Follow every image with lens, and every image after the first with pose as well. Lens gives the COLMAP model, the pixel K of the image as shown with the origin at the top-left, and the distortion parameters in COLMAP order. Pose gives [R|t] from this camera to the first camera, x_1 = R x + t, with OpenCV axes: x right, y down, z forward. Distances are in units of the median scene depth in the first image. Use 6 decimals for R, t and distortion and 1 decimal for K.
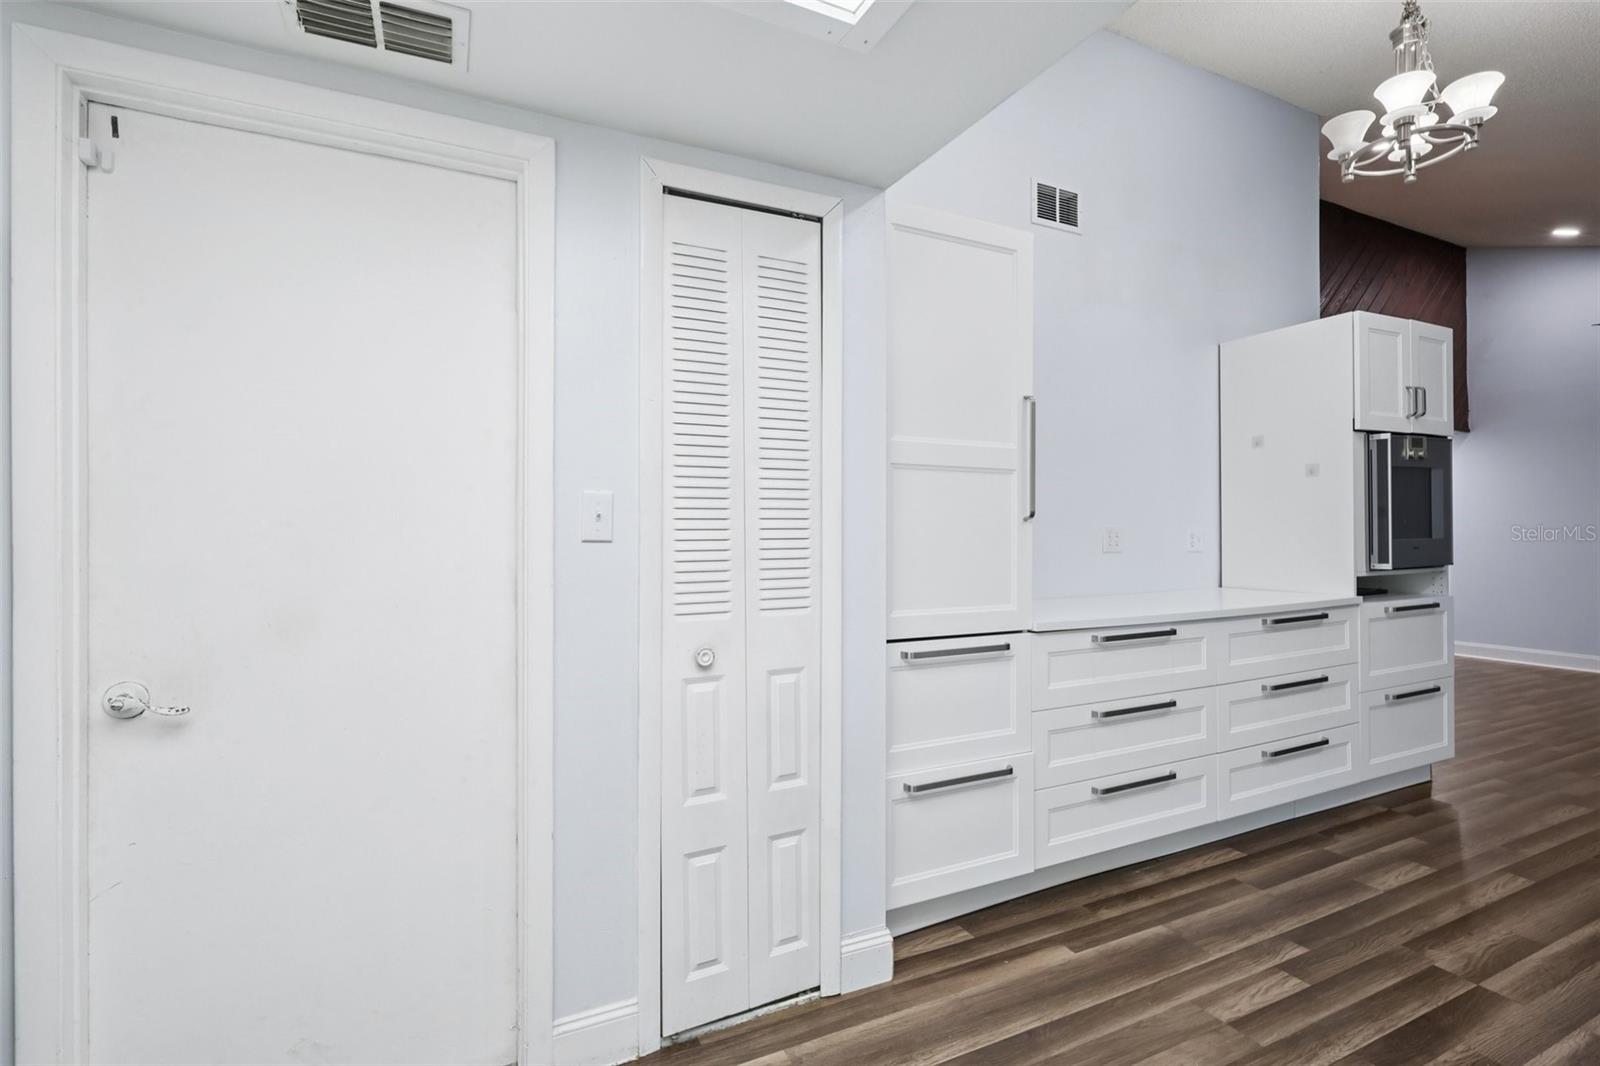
lens RADIAL K [[744.4, 0, 793.7], [0, 744.4, 531.6], [0, 0, 1]] dist [-0.000766, 0.000303]
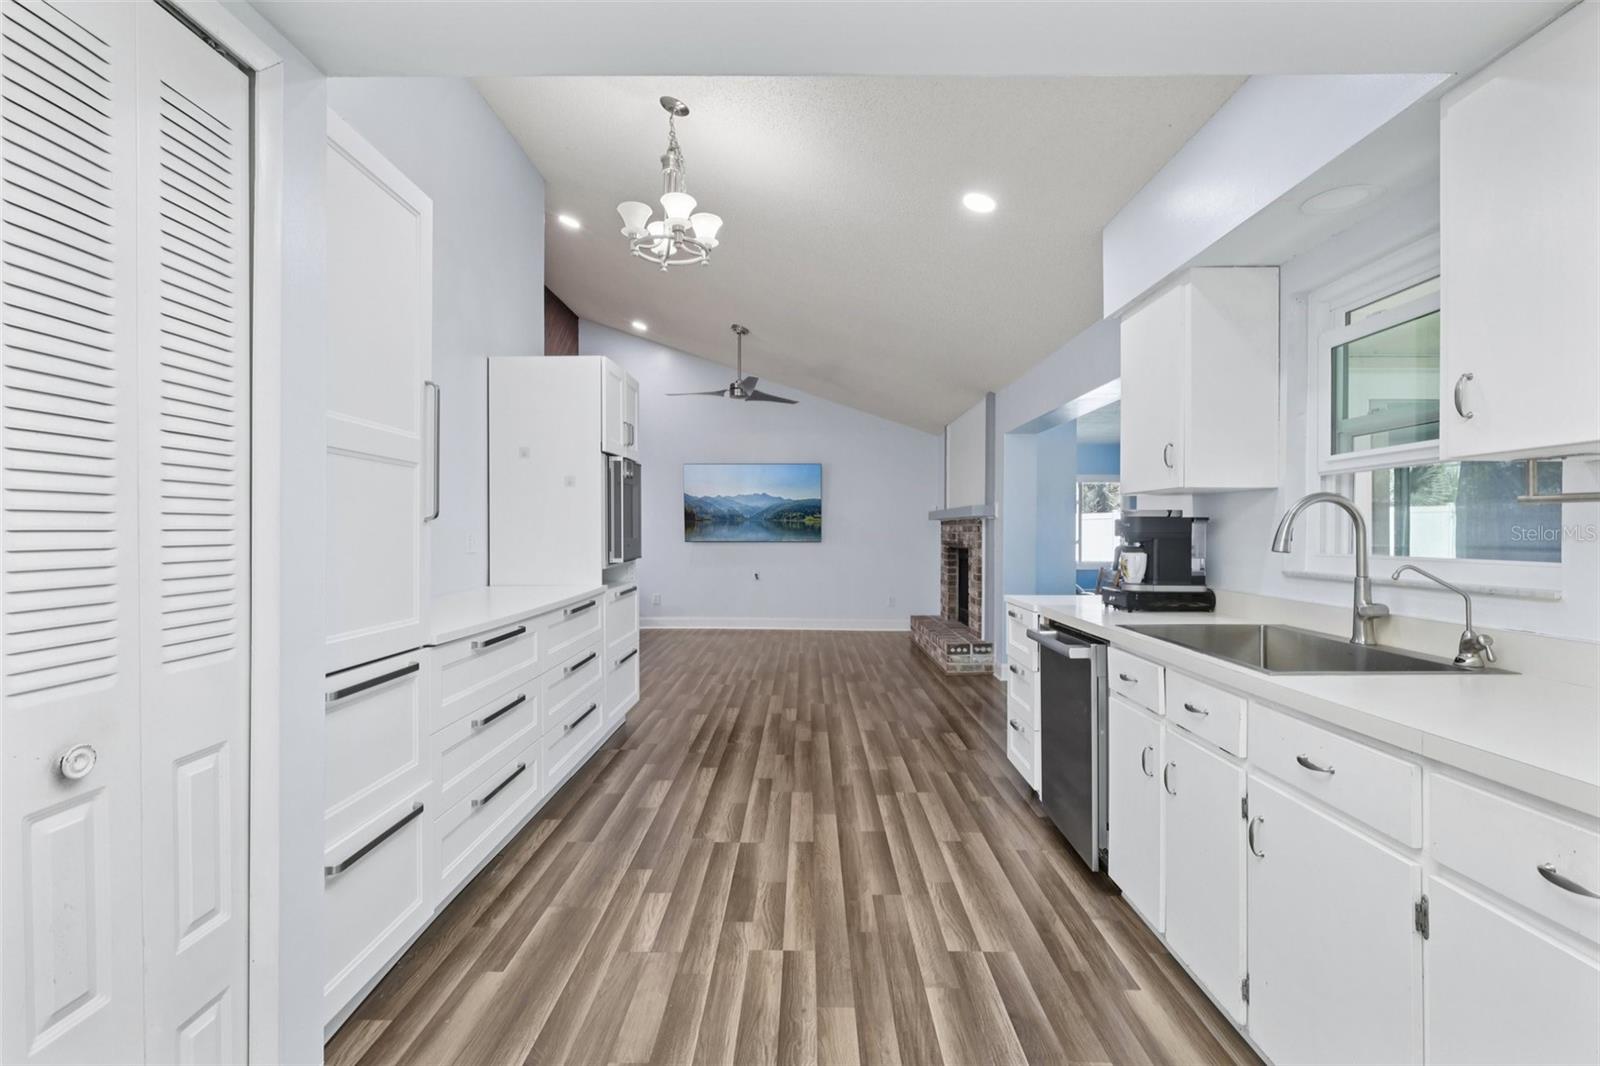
lens RADIAL K [[744.4, 0, 793.7], [0, 744.4, 531.6], [0, 0, 1]] dist [-0.000766, 0.000303]
pose [[0.443275, -0.000539, 0.896385, -0.293162], [0.003807, 0.999992, -0.001281, 0.000112], [-0.896378, 0.003981, 0.443274, 0.216300]]
